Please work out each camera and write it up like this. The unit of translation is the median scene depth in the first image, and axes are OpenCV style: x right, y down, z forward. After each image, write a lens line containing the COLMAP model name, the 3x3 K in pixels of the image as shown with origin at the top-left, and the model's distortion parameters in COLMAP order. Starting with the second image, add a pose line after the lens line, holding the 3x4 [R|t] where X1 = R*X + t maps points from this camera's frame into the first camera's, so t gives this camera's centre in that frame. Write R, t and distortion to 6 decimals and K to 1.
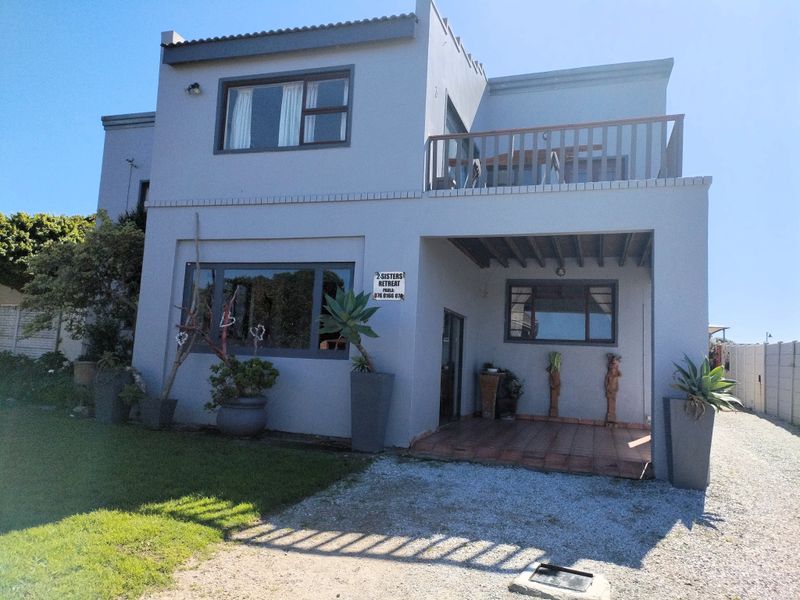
lens RADIAL K [[594.0, 0, 400.2], [0, 594.0, 303.8], [0, 0, 1]] dist [0.038544, -0.046450]
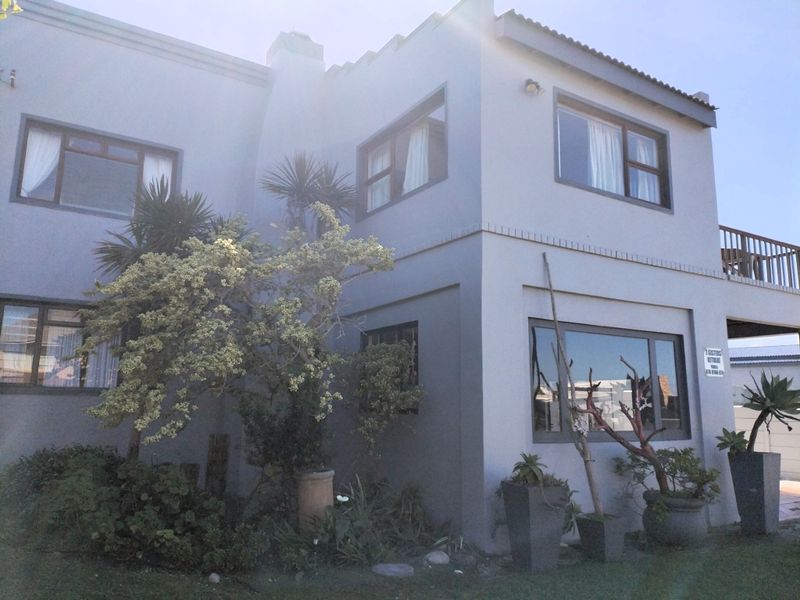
lens RADIAL K [[594.0, 0, 400.6], [0, 594.0, 296.7], [0, 0, 1]] dist [0.038544, -0.046450]
pose [[0.641821, 0.078157, 0.762861, -1.141574], [-0.062355, 0.996818, -0.049664, -0.057607], [-0.764315, -0.015693, 0.644652, 0.746274]]
